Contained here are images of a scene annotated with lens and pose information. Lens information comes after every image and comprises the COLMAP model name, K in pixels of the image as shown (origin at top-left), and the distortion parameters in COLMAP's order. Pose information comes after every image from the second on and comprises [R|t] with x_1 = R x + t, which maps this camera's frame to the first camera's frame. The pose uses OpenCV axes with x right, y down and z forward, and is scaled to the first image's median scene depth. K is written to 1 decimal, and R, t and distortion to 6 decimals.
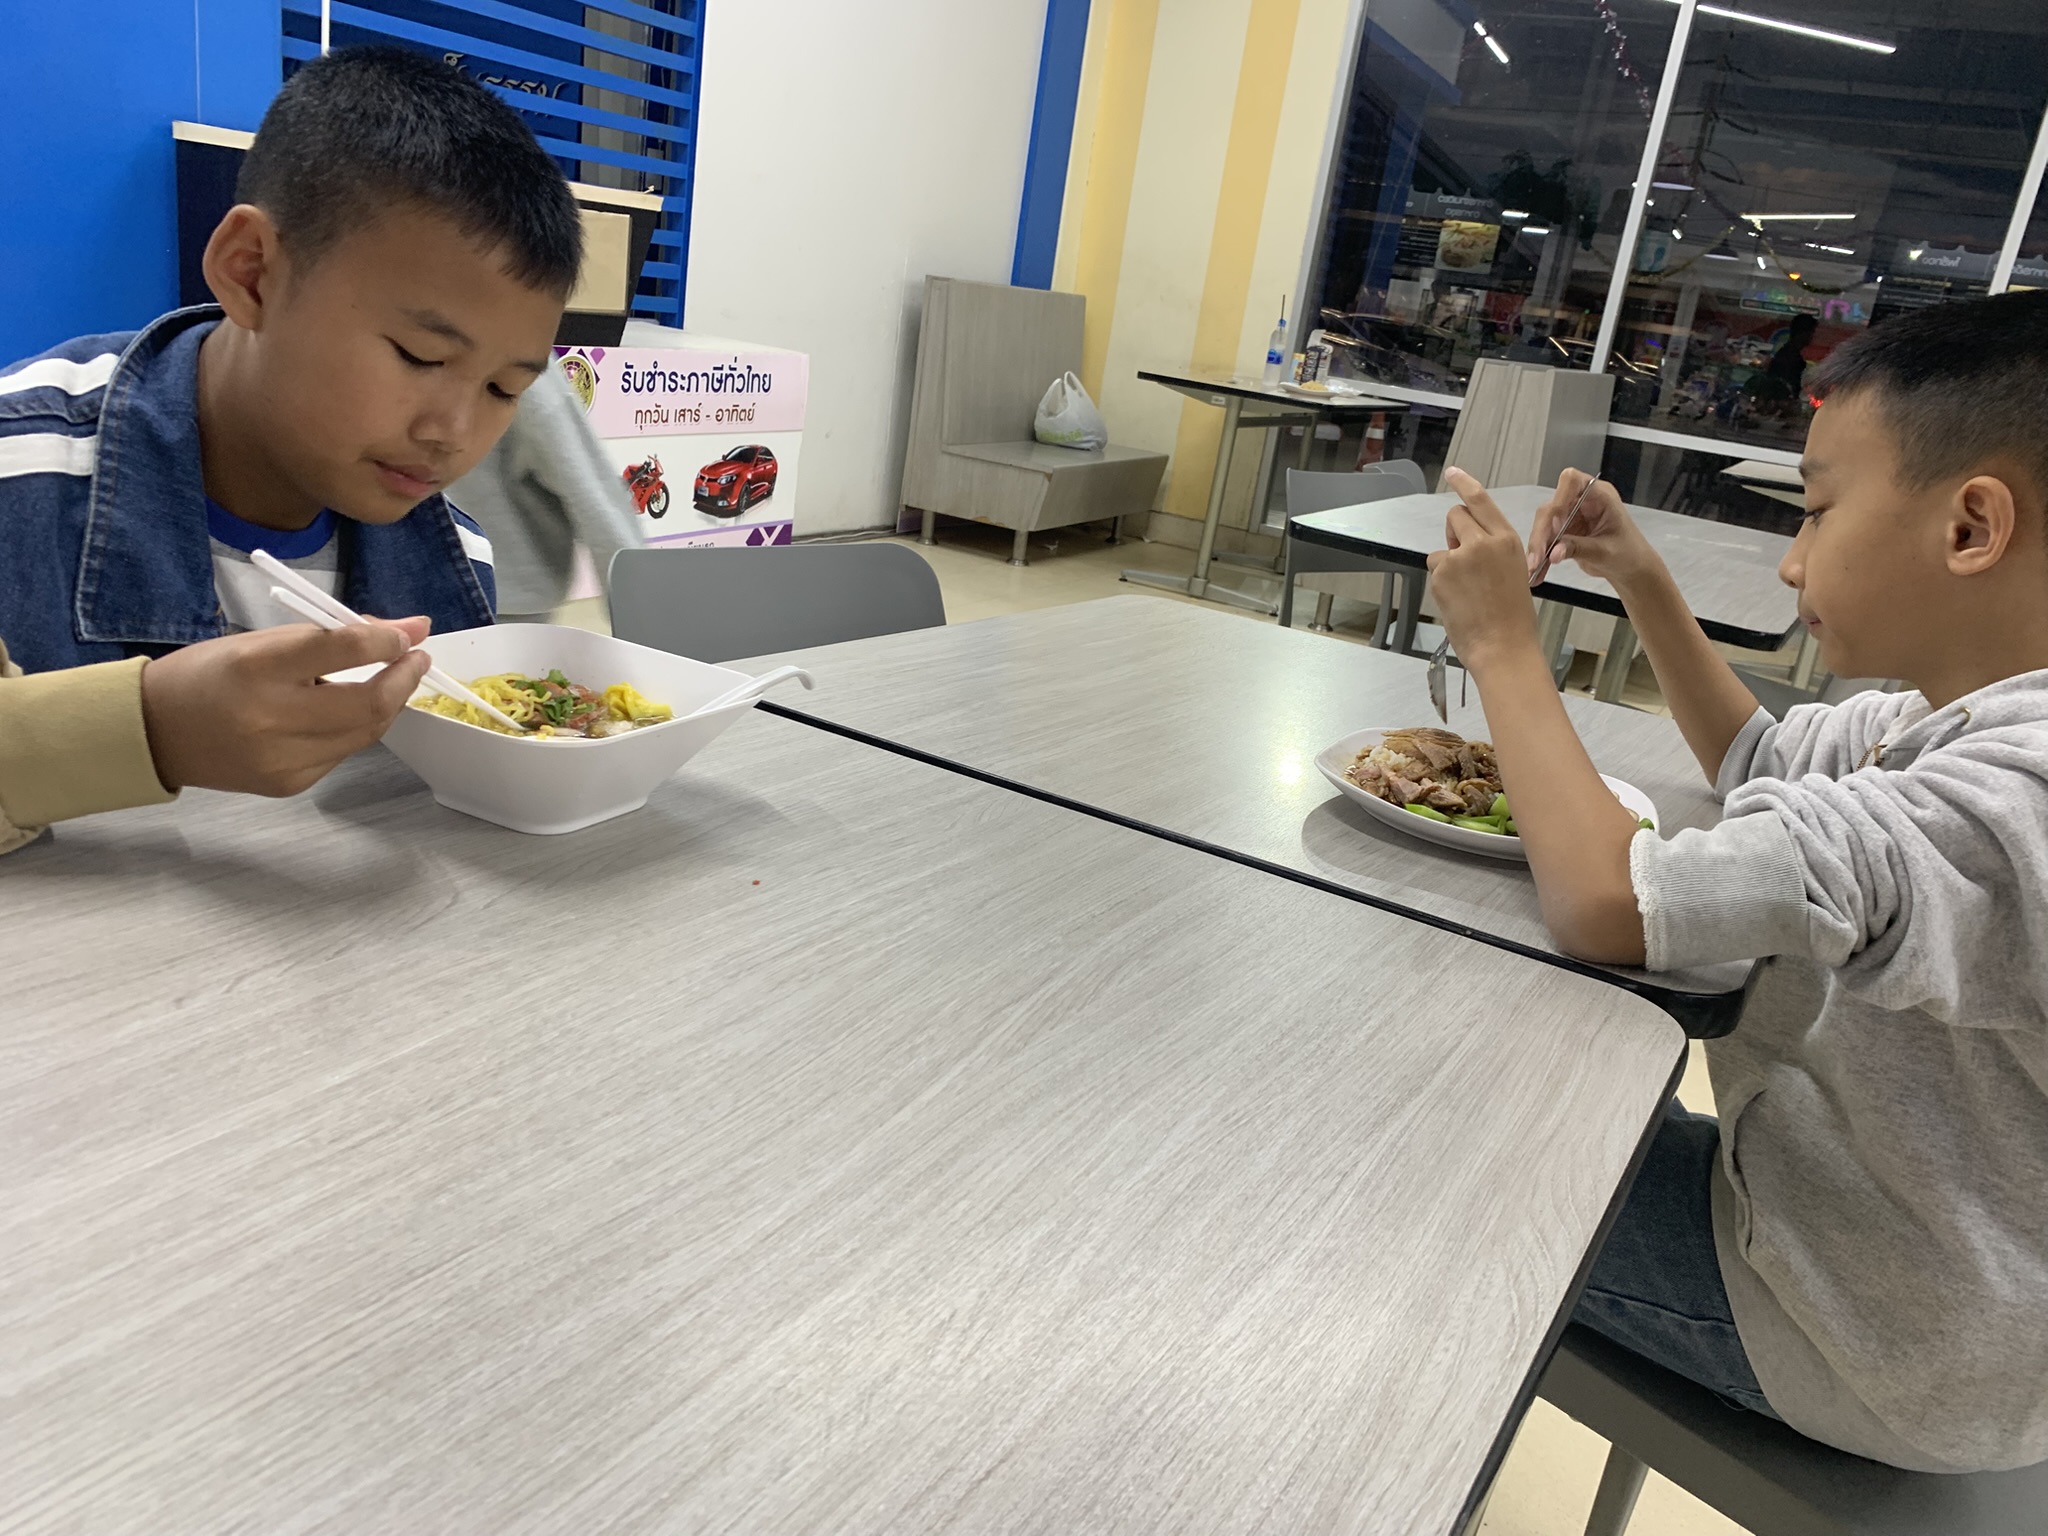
lens RADIAL K [[1523.9, 0, 1061.0], [0, 1523.9, 811.7], [0, 0, 1]] dist [0.011840, -0.024498]
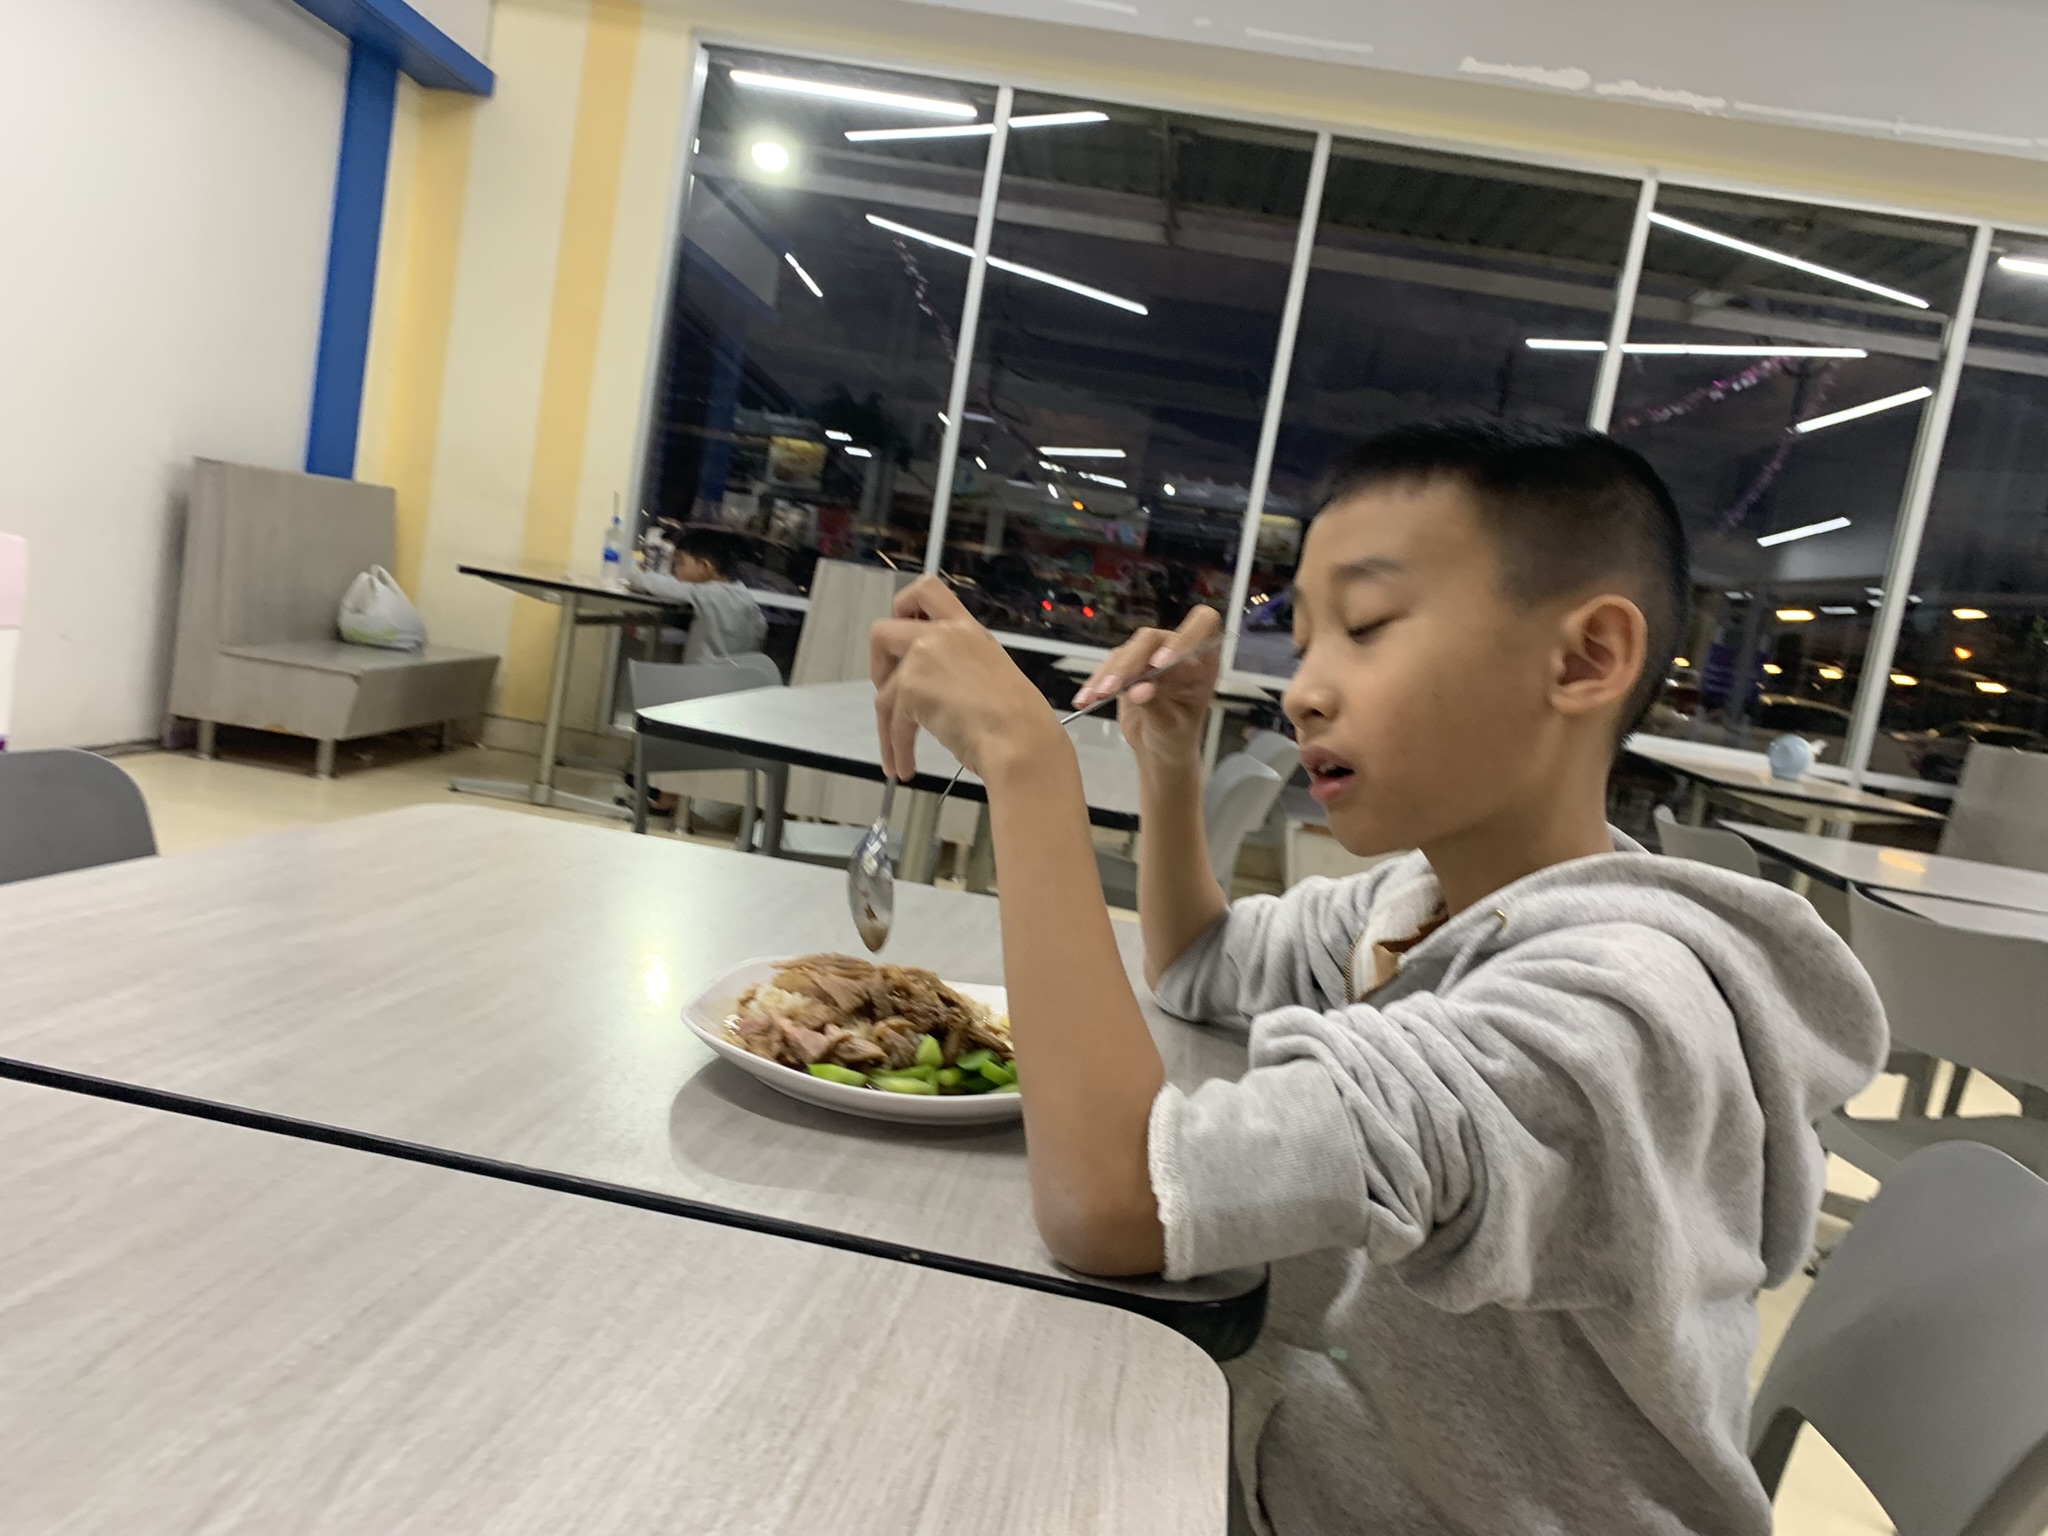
lens RADIAL K [[1523.9, 0, 1055.7], [0, 1523.9, 791.7], [0, 0, 1]] dist [0.011840, -0.024498]
pose [[0.916268, -0.043400, 0.398209, 0.043647], [0.099885, 0.987465, -0.122210, -0.032140], [-0.387913, 0.151752, 0.909117, 0.243566]]
